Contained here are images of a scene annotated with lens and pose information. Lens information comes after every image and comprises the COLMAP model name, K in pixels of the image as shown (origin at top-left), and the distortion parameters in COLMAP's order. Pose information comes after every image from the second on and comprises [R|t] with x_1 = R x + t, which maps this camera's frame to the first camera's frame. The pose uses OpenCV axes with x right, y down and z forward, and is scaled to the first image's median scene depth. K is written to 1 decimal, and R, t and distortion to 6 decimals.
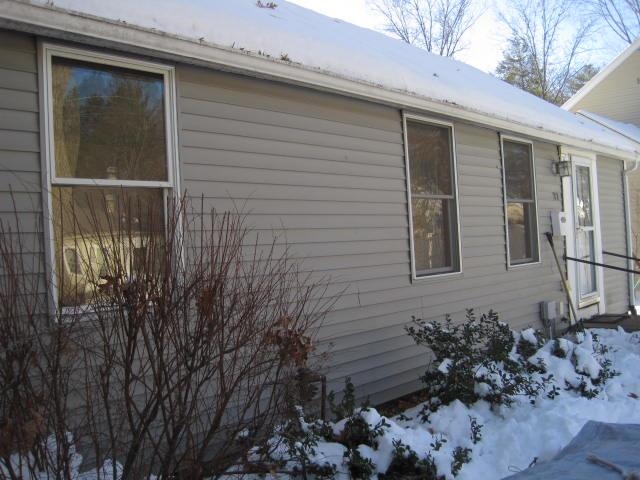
lens RADIAL K [[654.6, 0, 320.0], [0, 654.6, 240.0], [0, 0, 1]] dist [-0.131330, 0.023069]
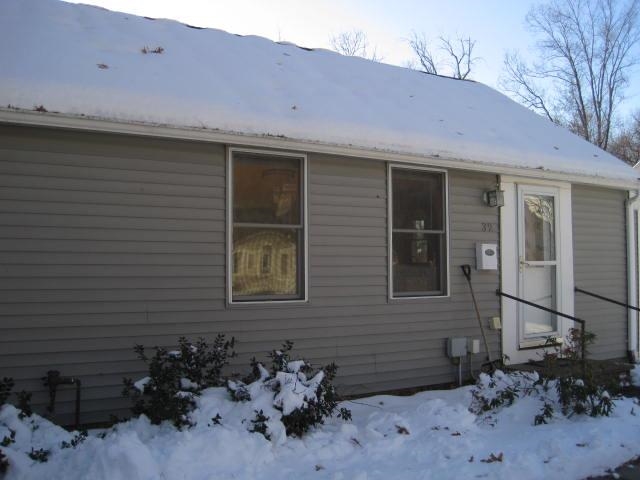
lens RADIAL K [[654.6, 0, 320.0], [0, 654.6, 240.0], [0, 0, 1]] dist [-0.131330, 0.023069]
pose [[0.956881, 0.035594, -0.288290, 0.409710], [-0.043350, 0.998848, -0.020564, -0.019588], [0.287226, 0.032174, 0.957322, 0.018726]]
